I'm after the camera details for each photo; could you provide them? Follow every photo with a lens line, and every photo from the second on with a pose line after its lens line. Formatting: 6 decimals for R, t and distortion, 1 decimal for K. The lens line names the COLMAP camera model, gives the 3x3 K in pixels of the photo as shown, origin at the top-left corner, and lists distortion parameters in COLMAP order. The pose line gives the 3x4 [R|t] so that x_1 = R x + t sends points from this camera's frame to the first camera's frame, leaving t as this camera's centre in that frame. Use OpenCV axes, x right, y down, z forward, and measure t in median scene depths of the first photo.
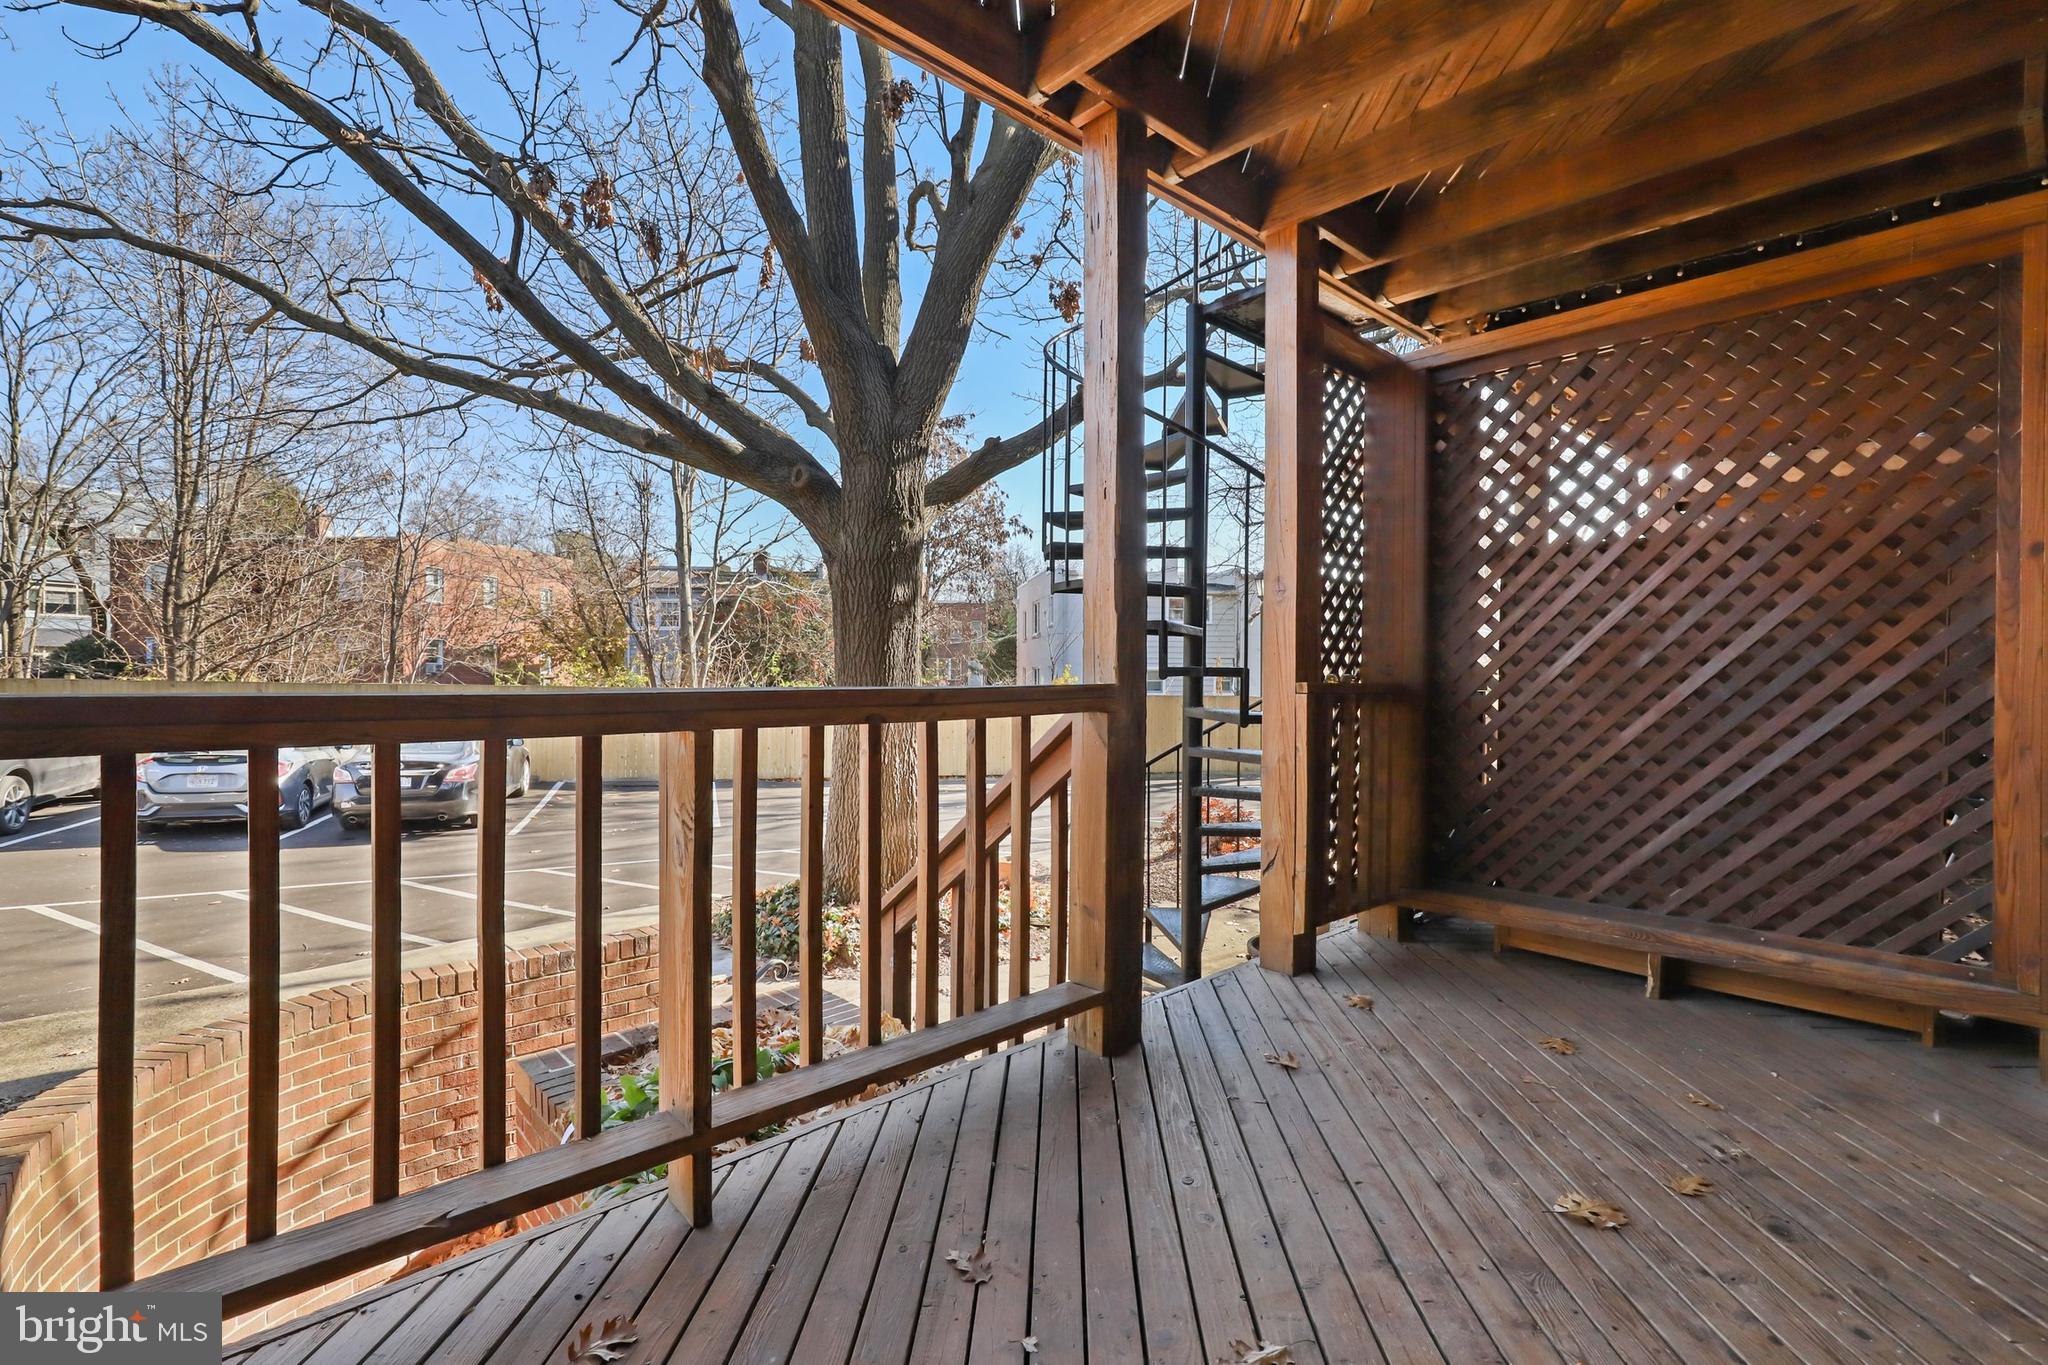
lens RADIAL K [[924.3, 0, 1024.0], [0, 924.3, 682.5], [0, 0, 1]] dist [-0.000335, 0.000163]
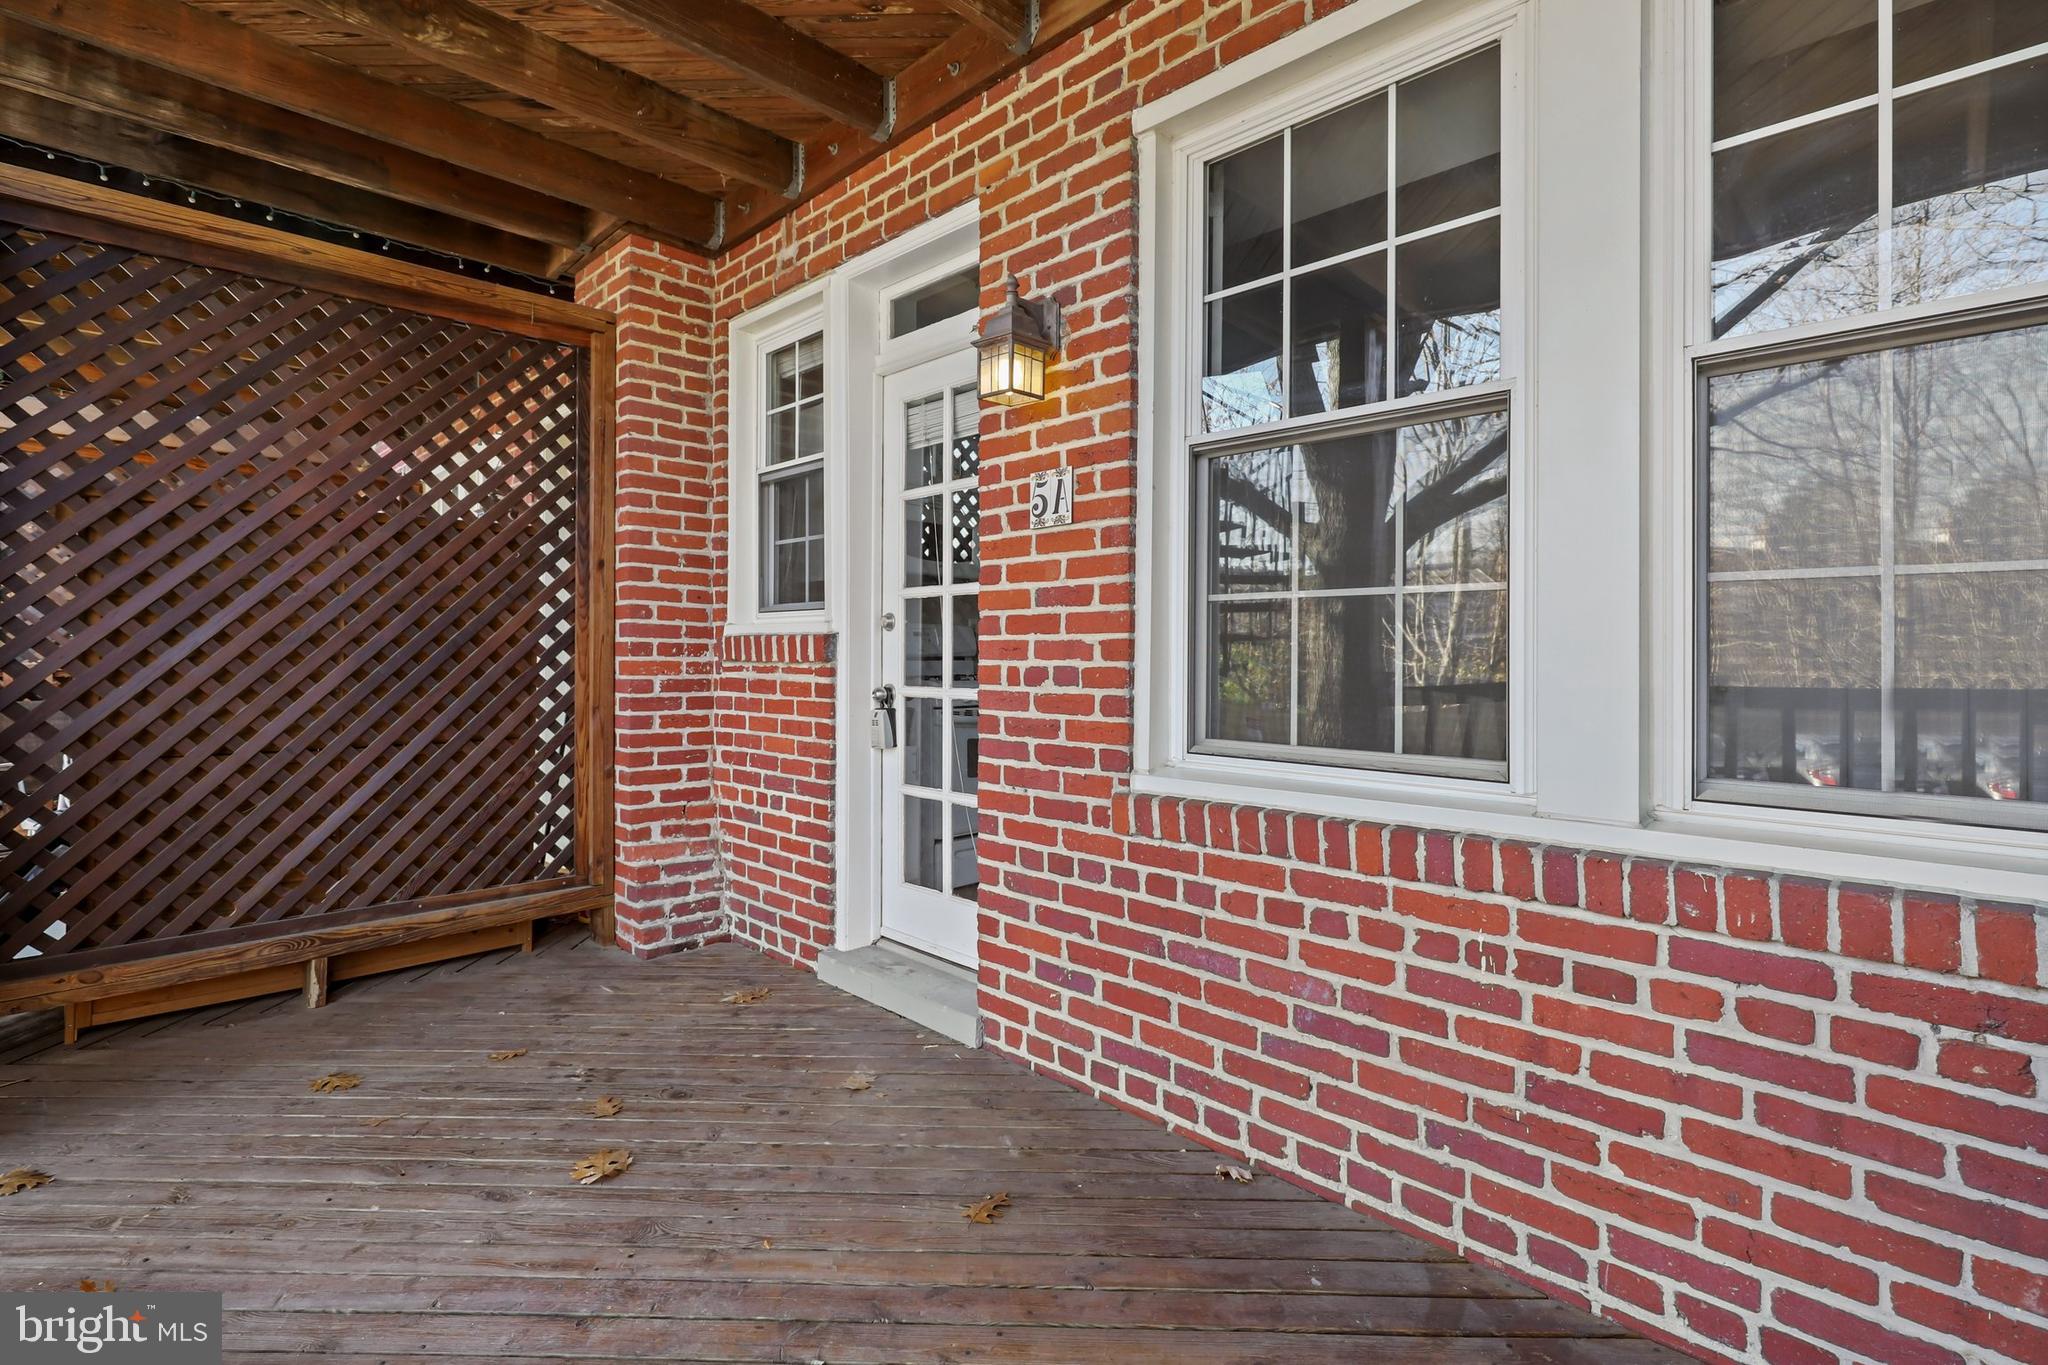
lens RADIAL K [[955.9, 0, 1014.7], [0, 955.9, 647.8], [0, 0, 1]] dist [0.000685, 0.000298]
pose [[-0.029798, 0.004199, 0.999547, -0.324858], [0.008971, 0.999952, -0.003933, -0.006714], [-0.999516, 0.008850, -0.029834, 0.366074]]
